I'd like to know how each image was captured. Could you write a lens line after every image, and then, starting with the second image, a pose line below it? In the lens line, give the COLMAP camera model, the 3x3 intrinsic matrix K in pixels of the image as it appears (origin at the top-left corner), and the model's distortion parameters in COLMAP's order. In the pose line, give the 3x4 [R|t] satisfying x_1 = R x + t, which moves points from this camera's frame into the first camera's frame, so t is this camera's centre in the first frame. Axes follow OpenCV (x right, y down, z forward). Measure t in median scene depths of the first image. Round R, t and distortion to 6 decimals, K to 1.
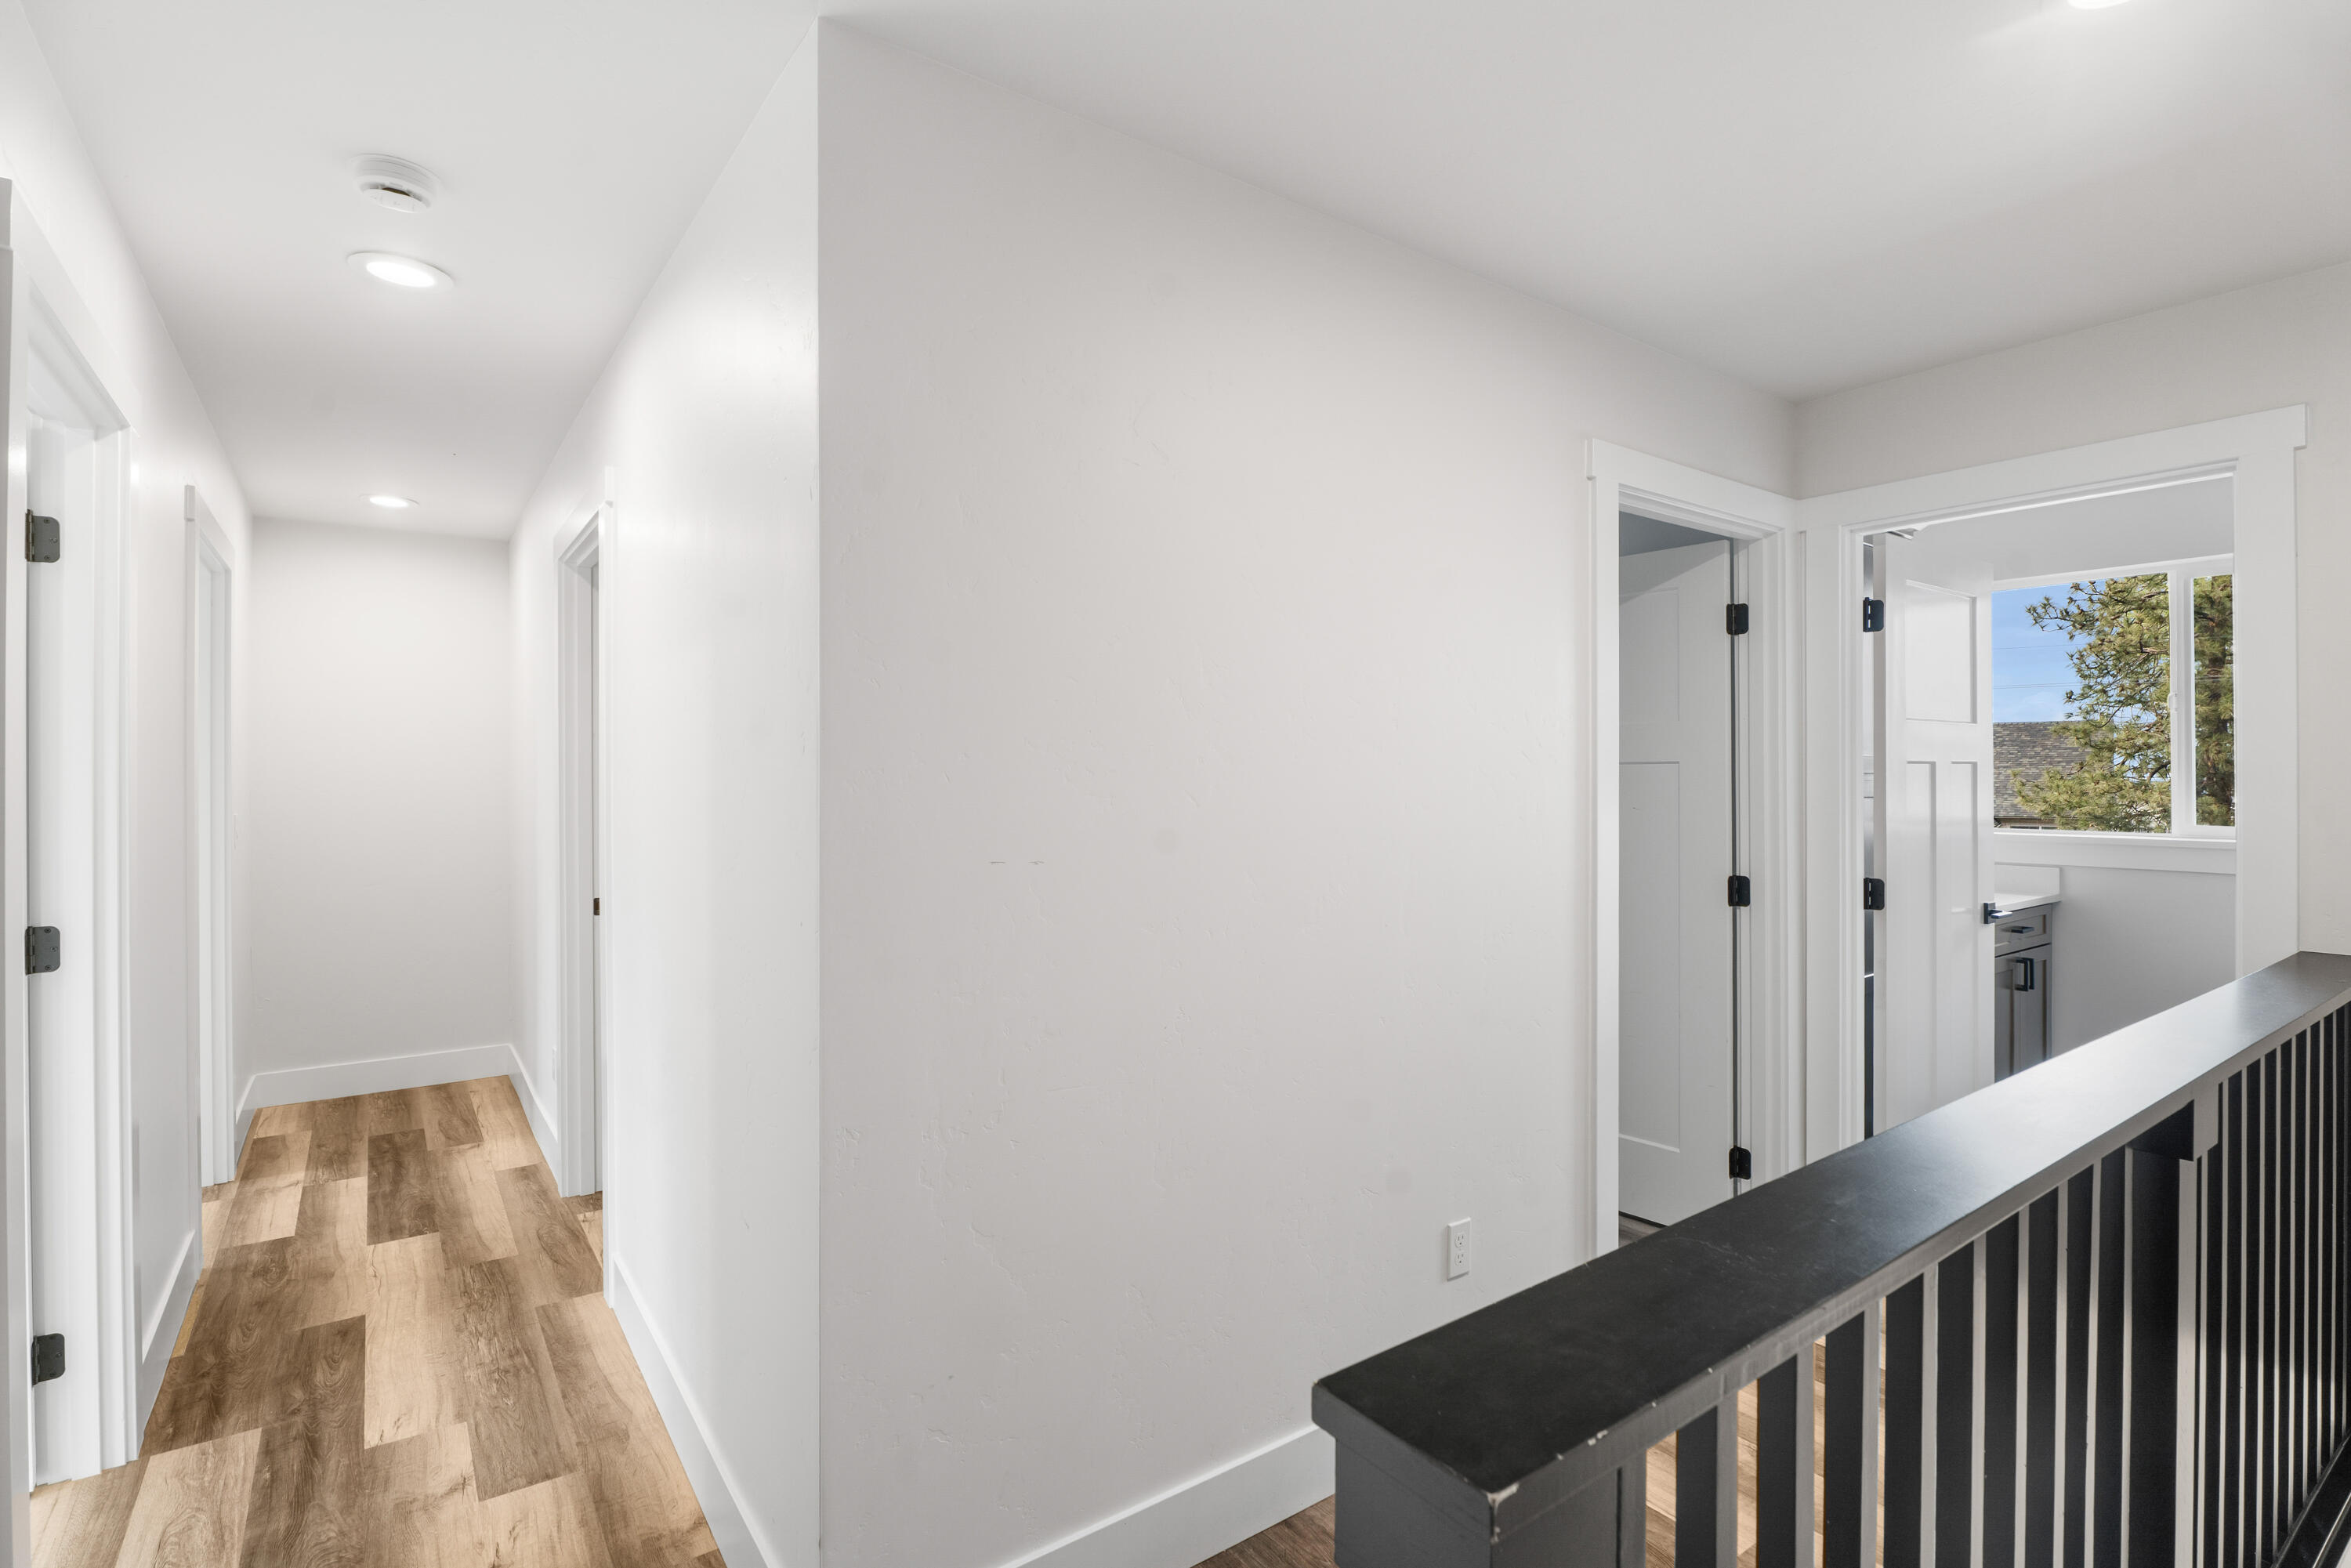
lens RADIAL K [[1135.7, 0, 1175.7], [0, 1135.7, 761.2], [0, 0, 1]] dist [-0.027980, -0.000282]
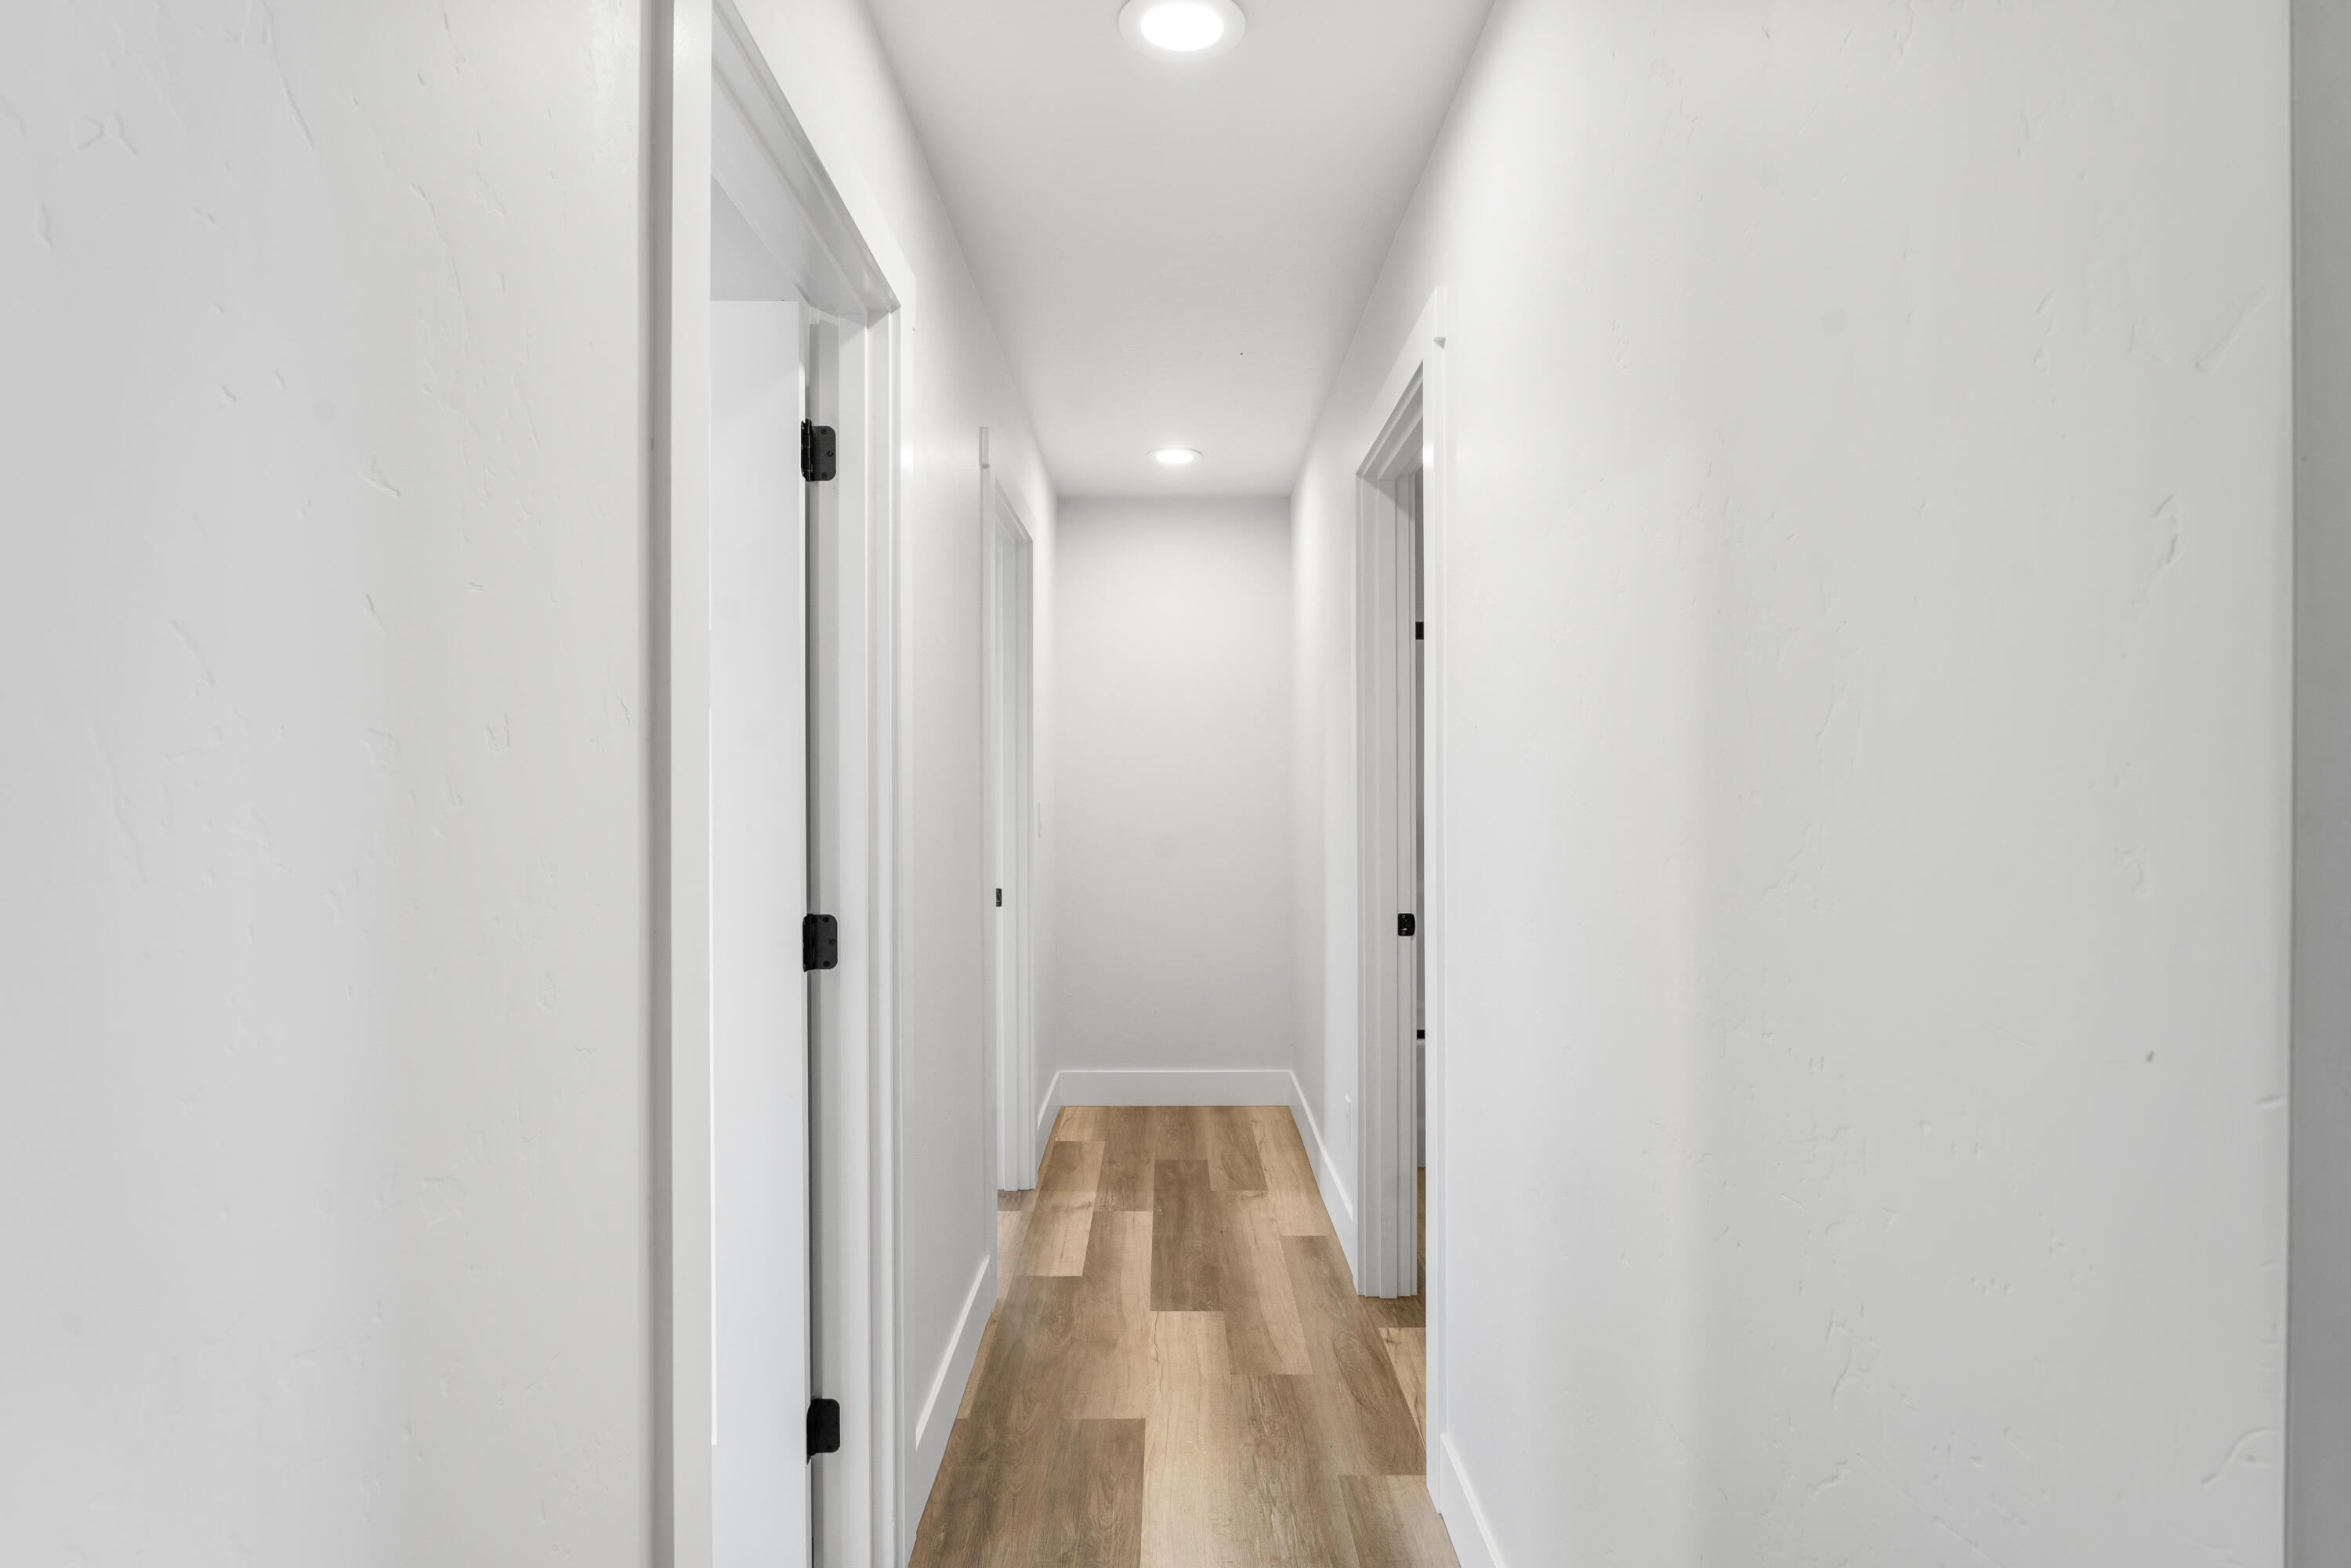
lens RADIAL K [[1248.7, 0, 1170.2], [0, 1248.7, 785.7], [0, 0, 1]] dist [-0.002423, -0.001199]
pose [[0.815108, 0.004573, -0.579291, -0.157572], [0.002778, 0.999926, 0.011803, 0.024887], [0.579303, -0.011230, 0.815035, 0.227389]]
